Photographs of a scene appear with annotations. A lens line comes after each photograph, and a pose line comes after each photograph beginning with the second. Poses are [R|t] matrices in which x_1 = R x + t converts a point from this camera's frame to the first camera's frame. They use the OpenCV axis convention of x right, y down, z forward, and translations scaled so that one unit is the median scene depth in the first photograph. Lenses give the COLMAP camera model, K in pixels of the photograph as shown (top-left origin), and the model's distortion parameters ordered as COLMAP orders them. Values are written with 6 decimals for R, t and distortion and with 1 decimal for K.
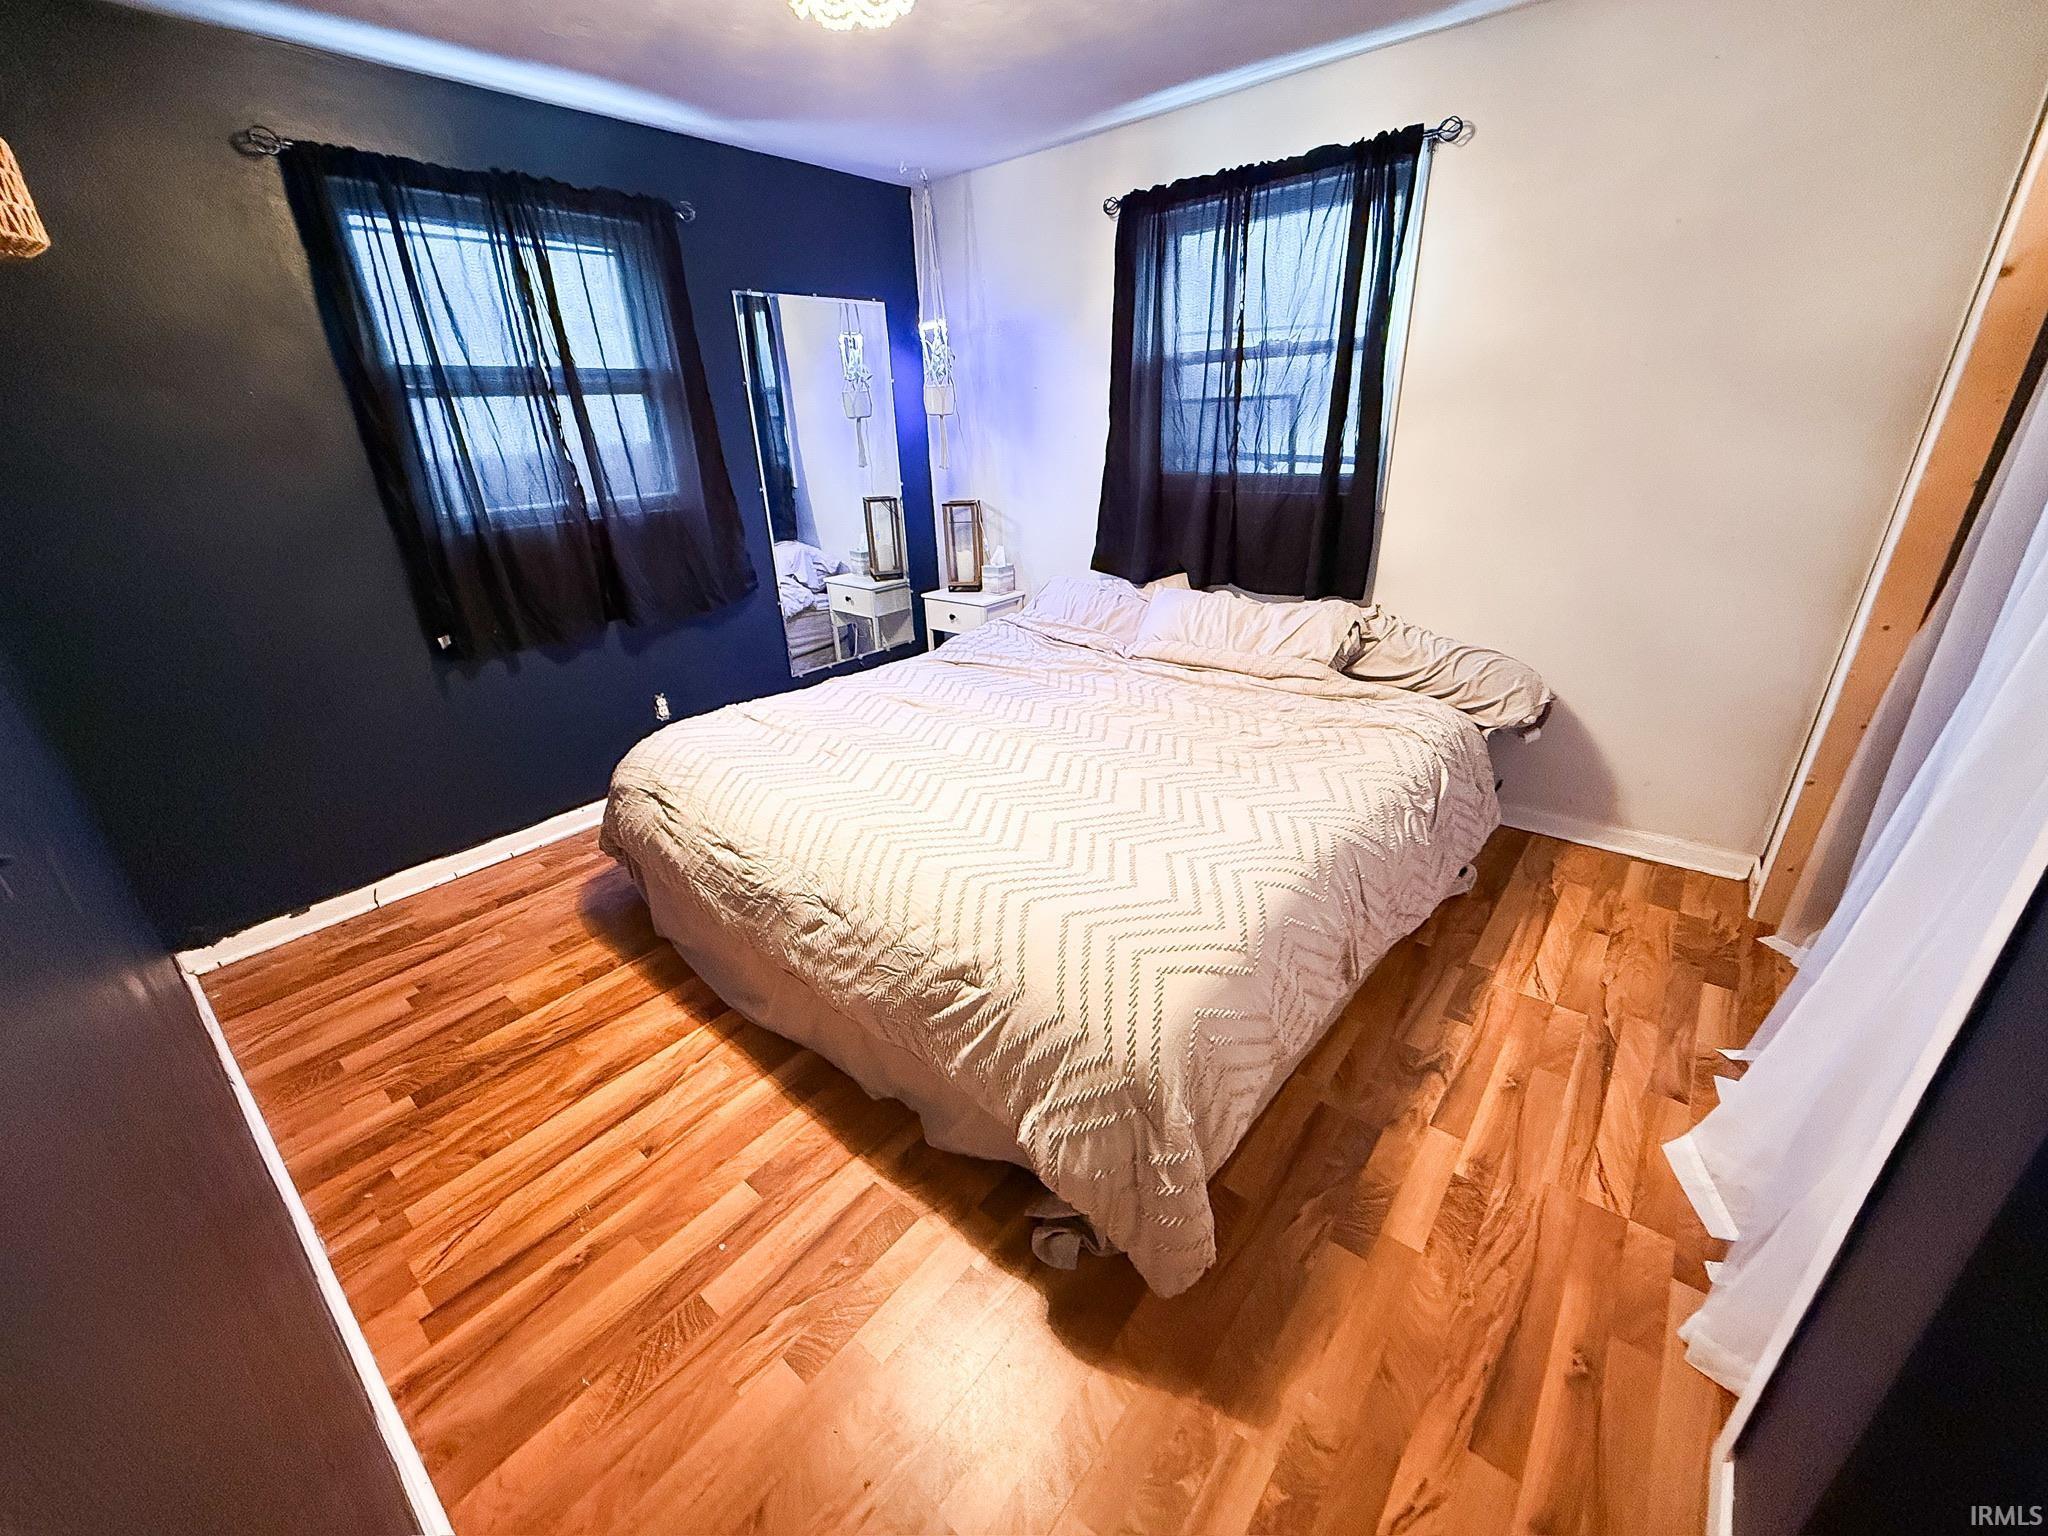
lens RADIAL K [[817.9, 0, 1021.4], [0, 817.9, 766.5], [0, 0, 1]] dist [0.003618, 0.000175]
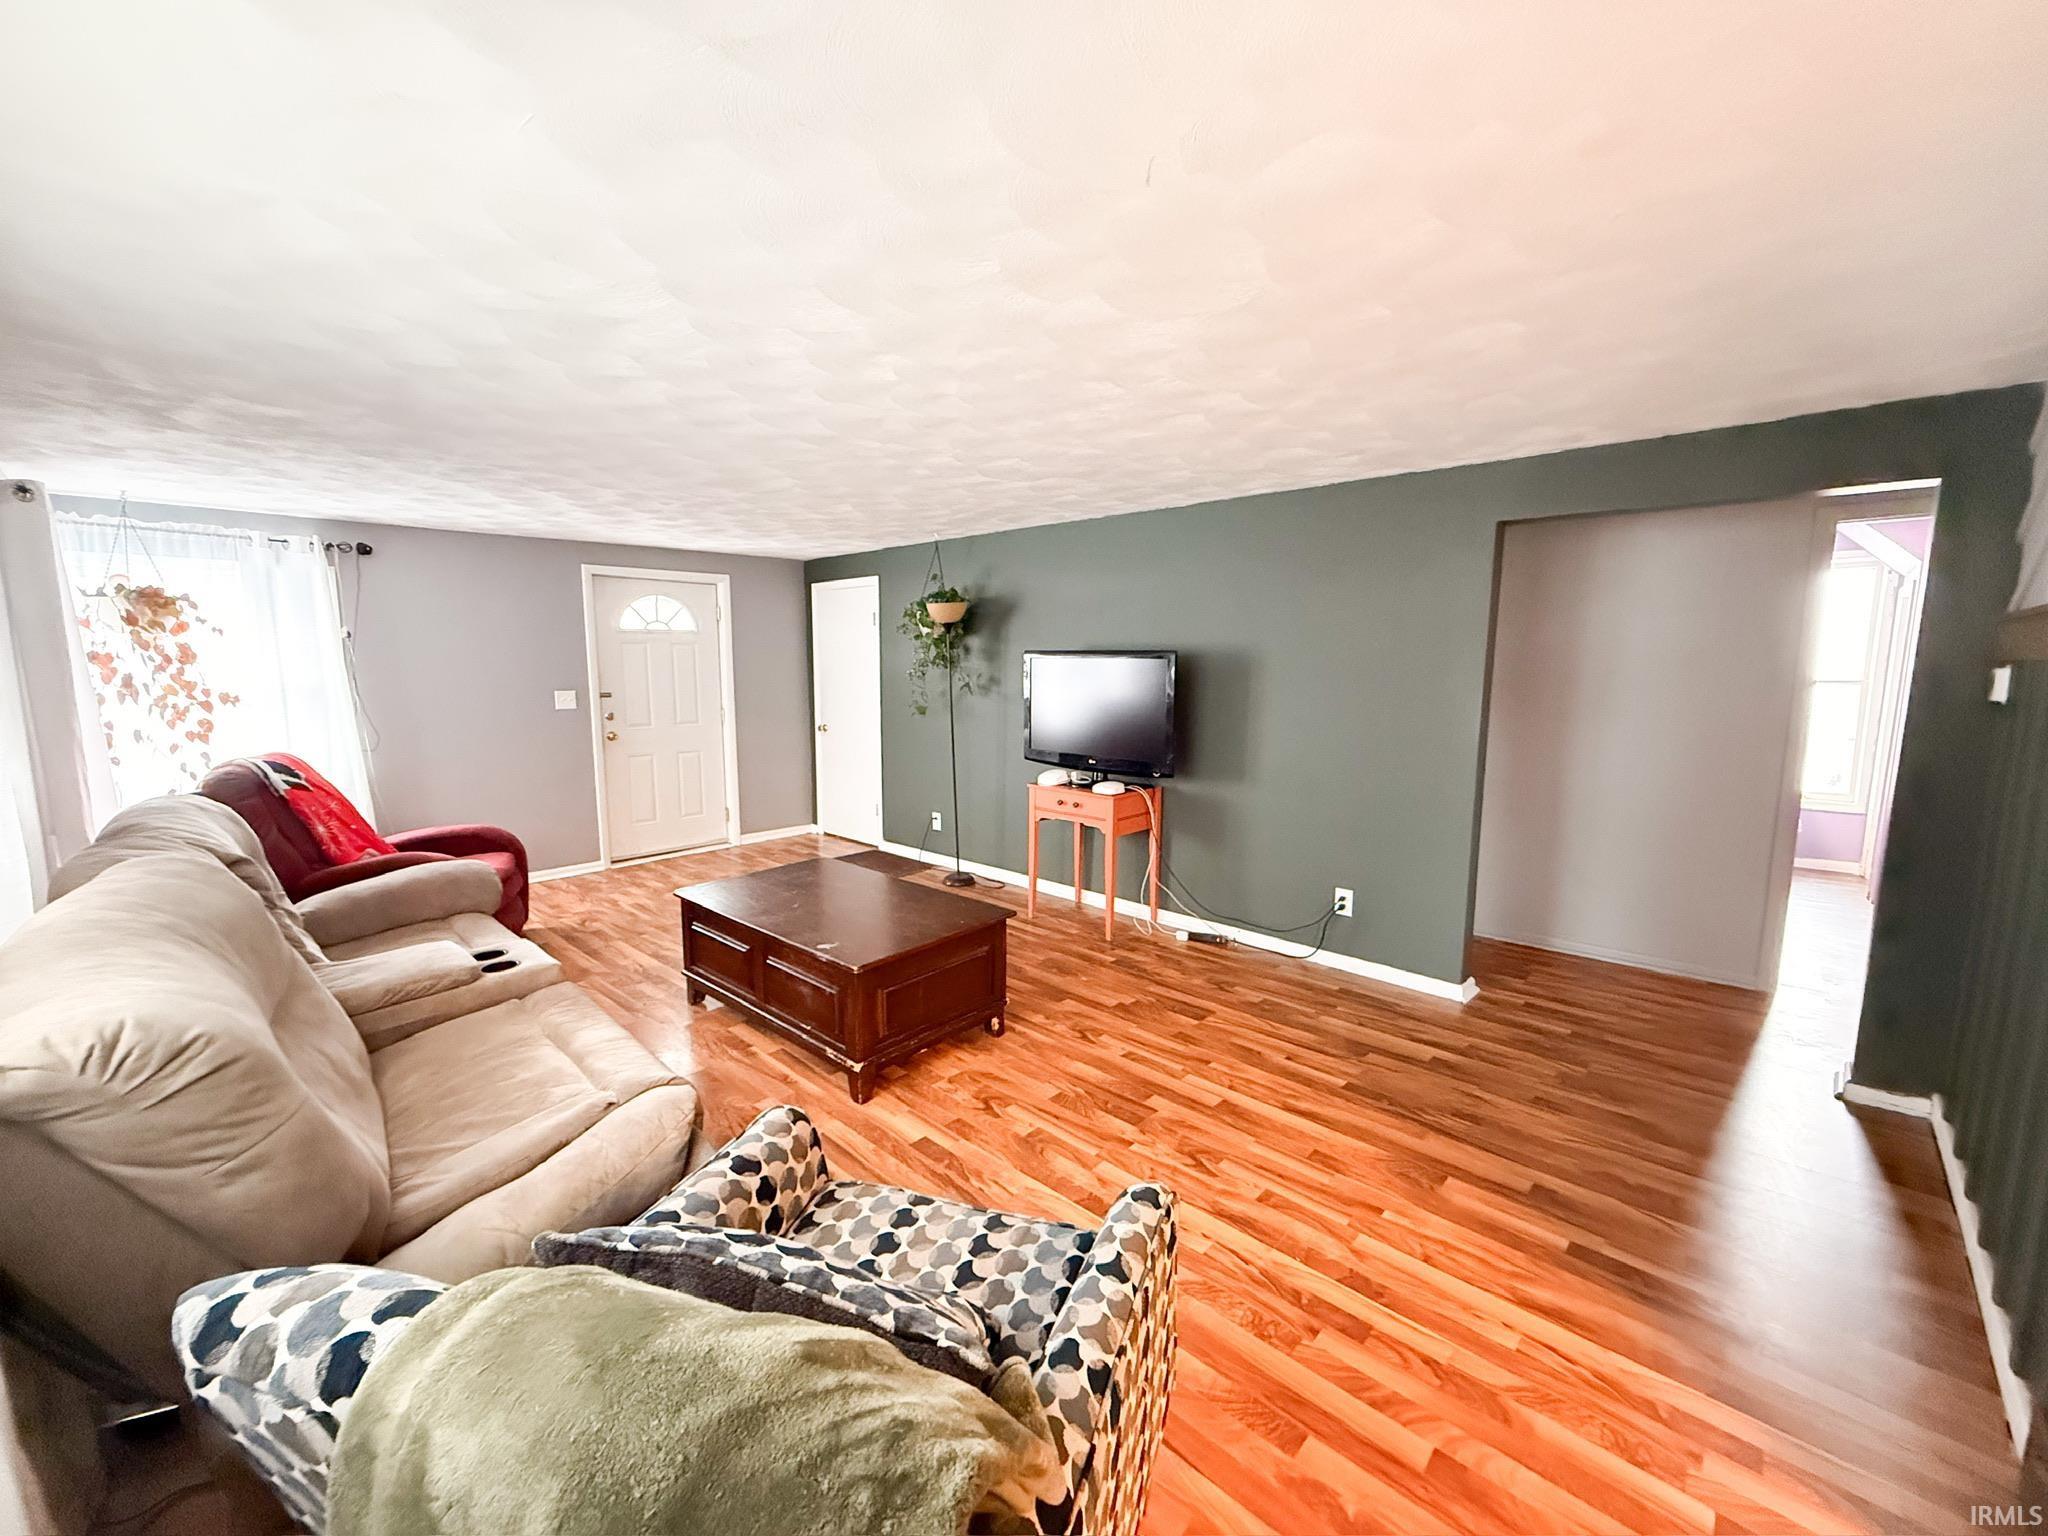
lens RADIAL K [[817.9, 0, 1018.3], [0, 817.9, 768.6], [0, 0, 1]] dist [0.003618, 0.000175]
pose [[-0.076040, 0.173587, -0.981879, 0.404466], [-0.390919, 0.900704, 0.189510, -0.135654], [0.917279, 0.398245, -0.000631, 0.260394]]
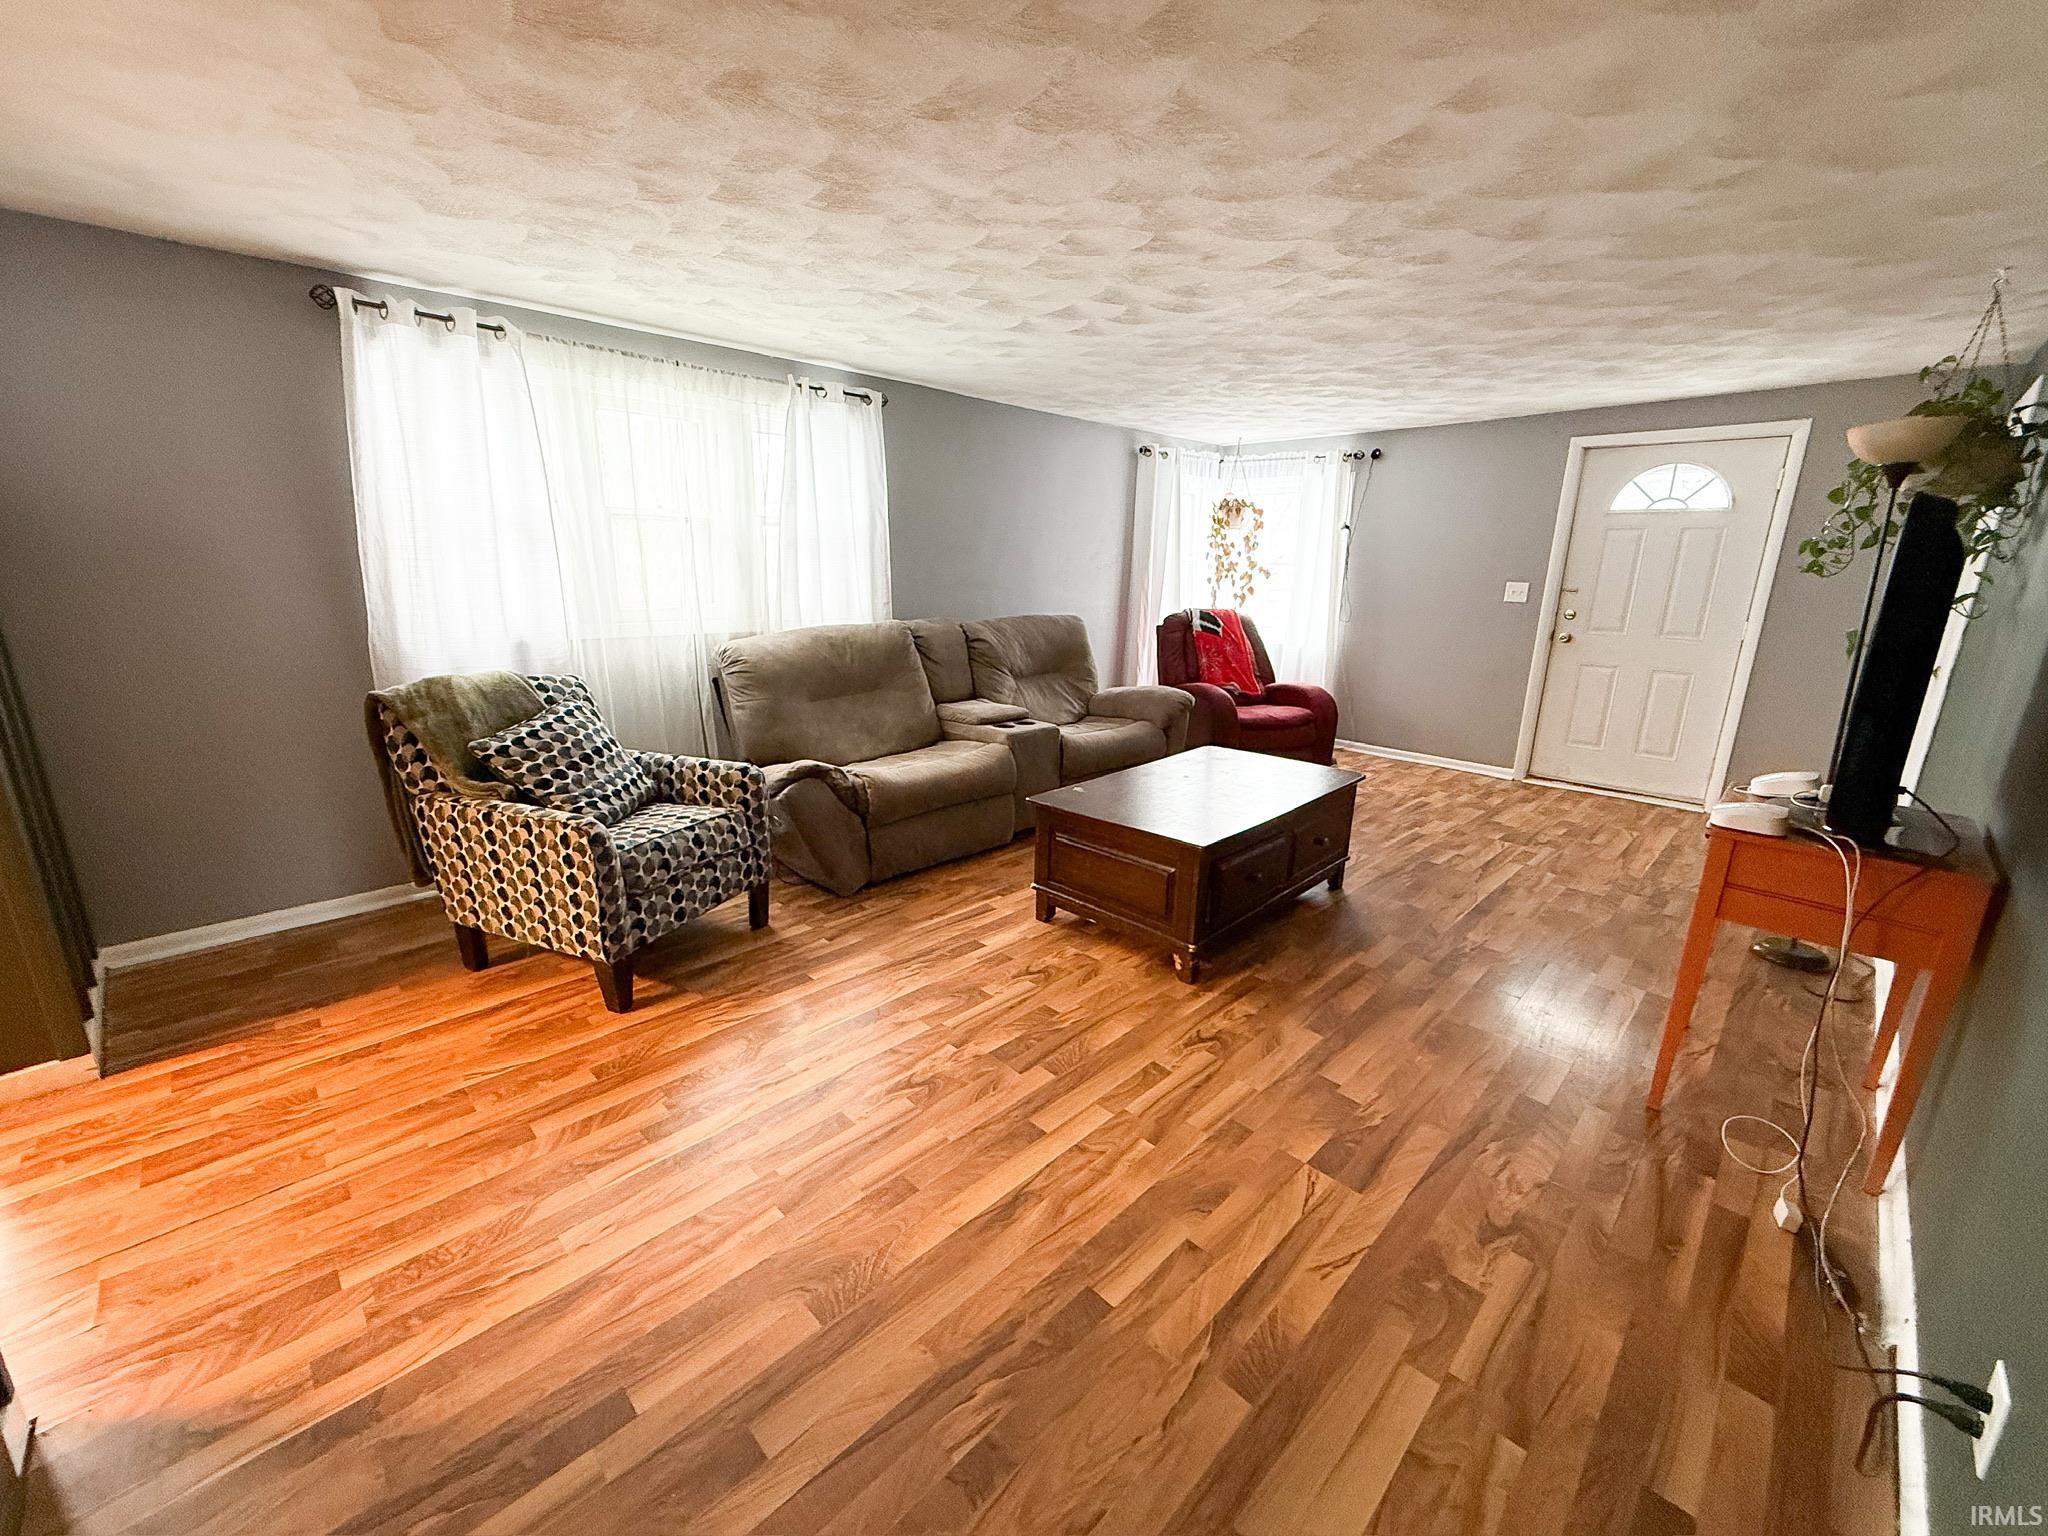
lens RADIAL K [[817.9, 0, 1015.4], [0, 817.9, 768.9], [0, 0, 1]] dist [0.003618, 0.000175]
pose [[-0.993117, -0.003818, 0.117061, -1.195649], [0.068727, 0.790312, 0.608838, -0.541395], [-0.094840, 0.612693, -0.784610, 1.504993]]
